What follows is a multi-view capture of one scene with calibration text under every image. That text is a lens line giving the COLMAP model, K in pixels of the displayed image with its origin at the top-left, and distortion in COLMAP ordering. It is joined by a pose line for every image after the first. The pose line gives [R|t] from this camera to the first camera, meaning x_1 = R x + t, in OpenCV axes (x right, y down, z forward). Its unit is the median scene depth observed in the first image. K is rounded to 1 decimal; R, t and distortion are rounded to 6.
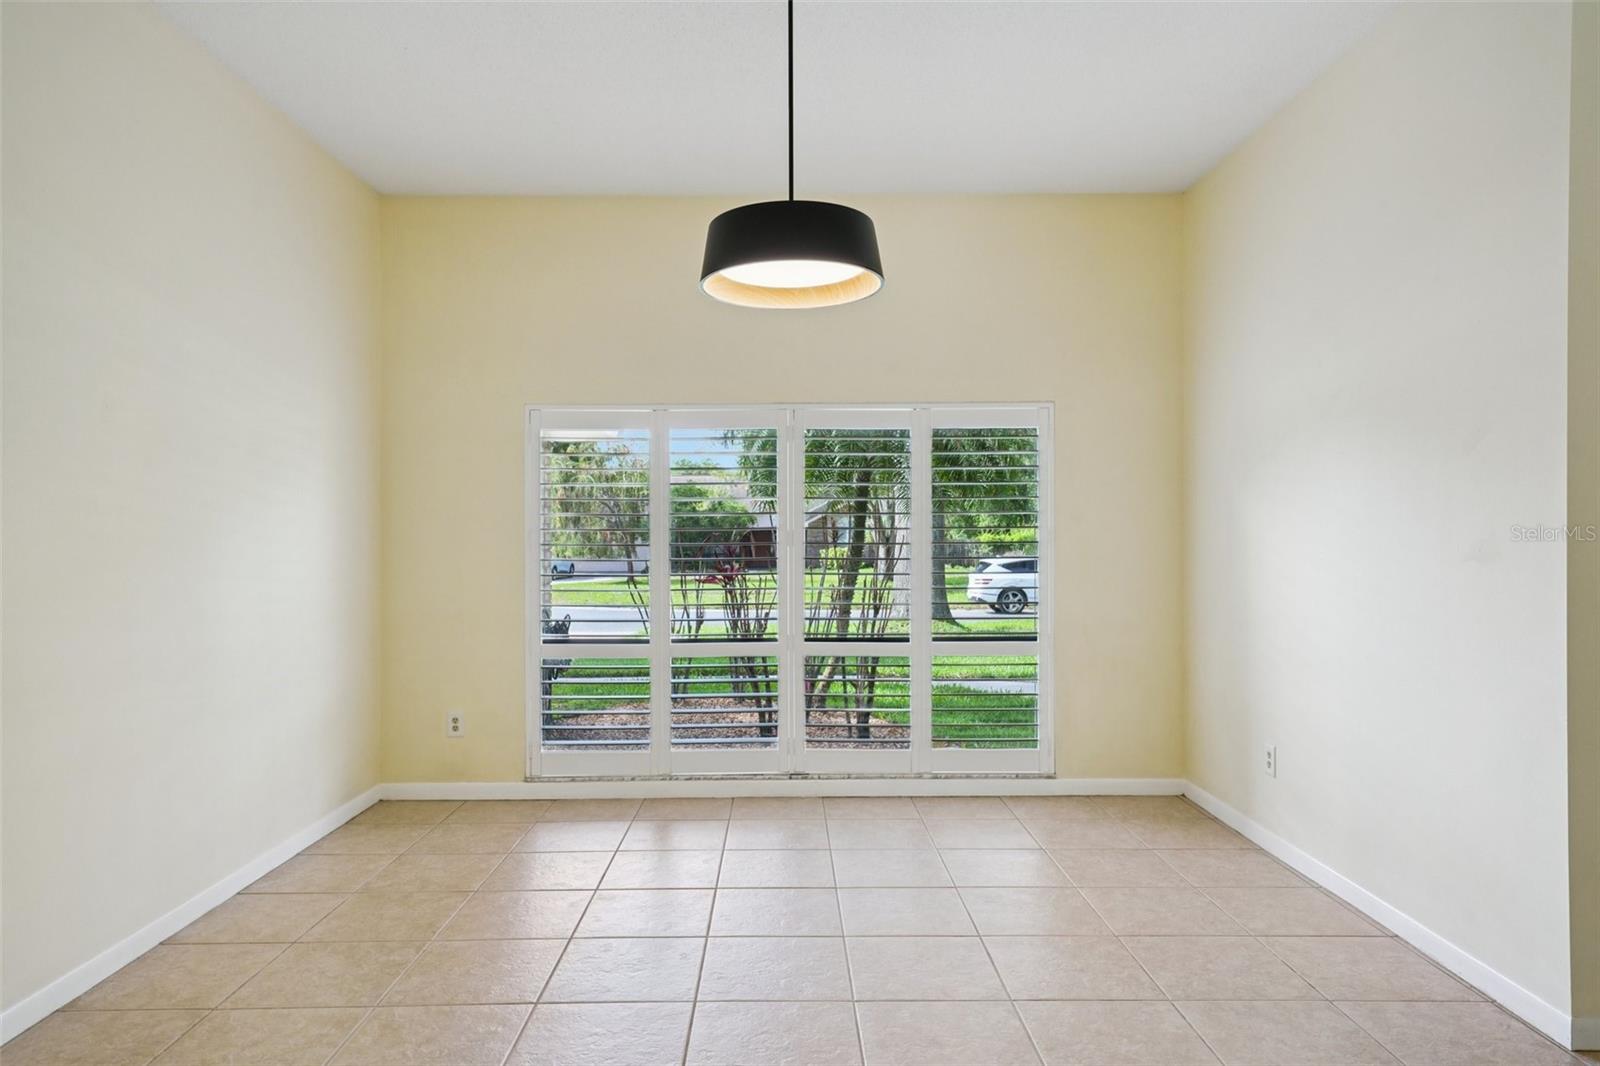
lens RADIAL K [[986.8, 0, 797.9], [0, 986.8, 539.5], [0, 0, 1]] dist [0.021605, 0.000971]
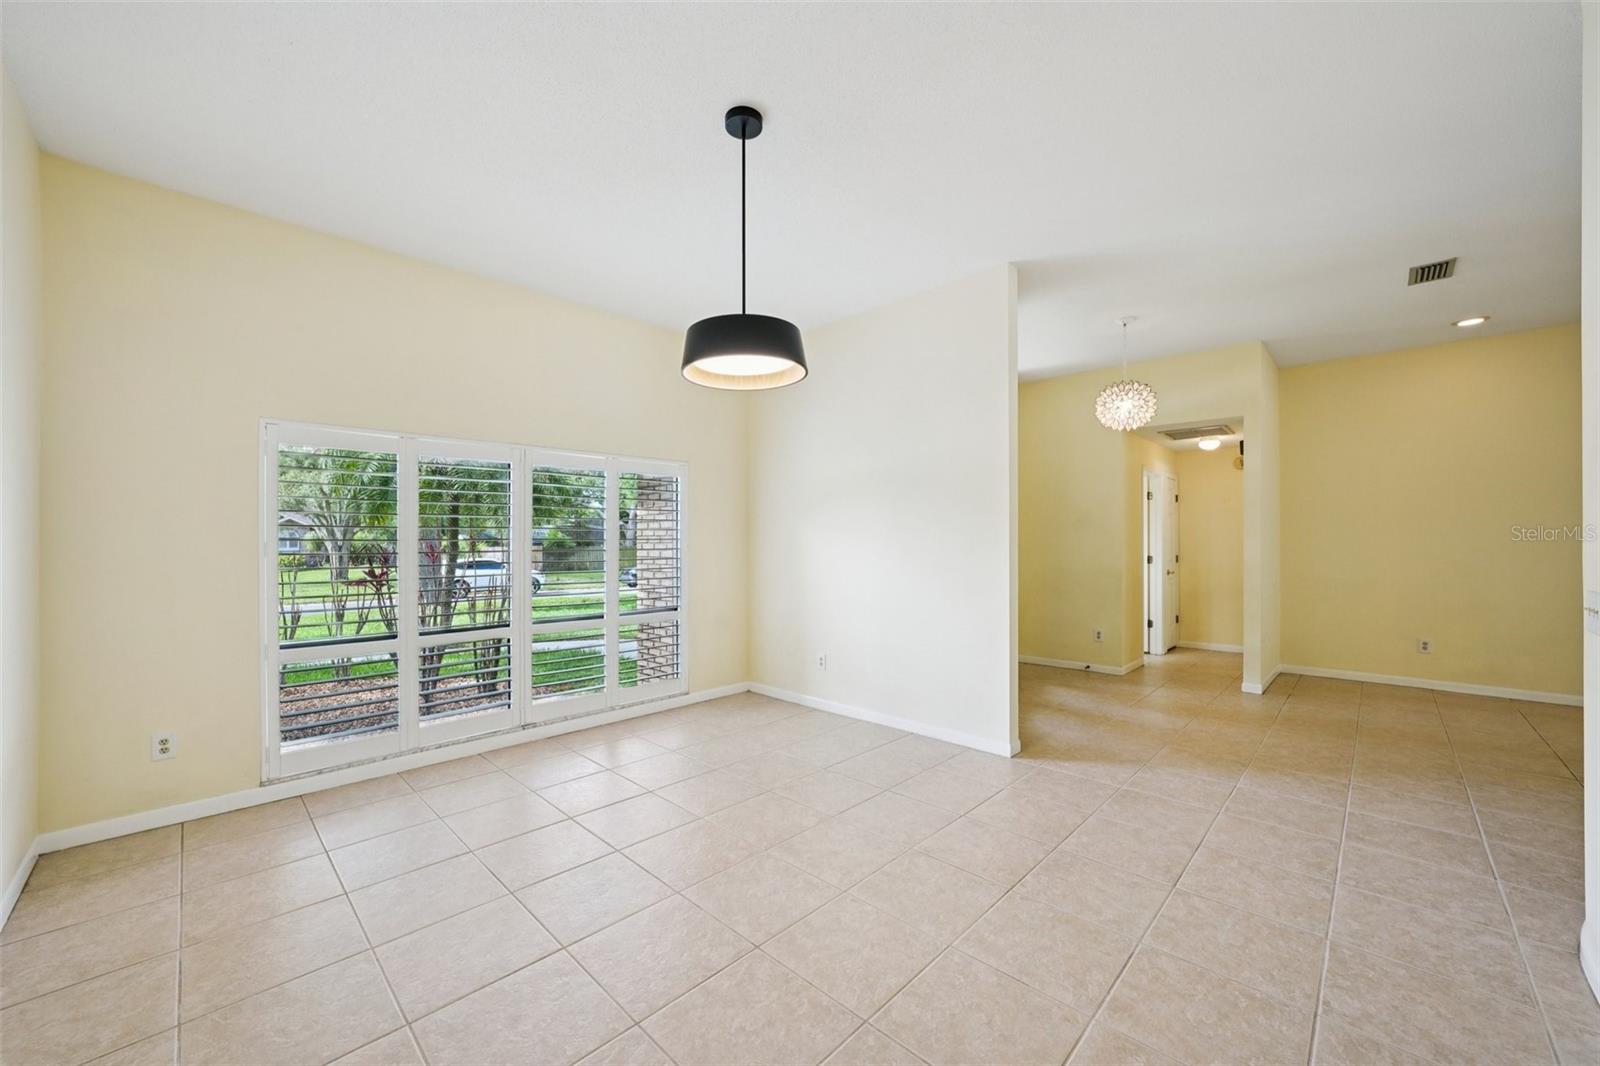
lens RADIAL K [[610.5, 0, 840.0], [0, 610.5, 546.3], [0, 0, 1]] dist [-0.001456, 0.000450]
pose [[0.708675, -0.005508, 0.705514, -0.289405], [0.002789, 0.999984, 0.005006, -0.002639], [-0.705530, -0.001580, 0.708678, 0.137976]]
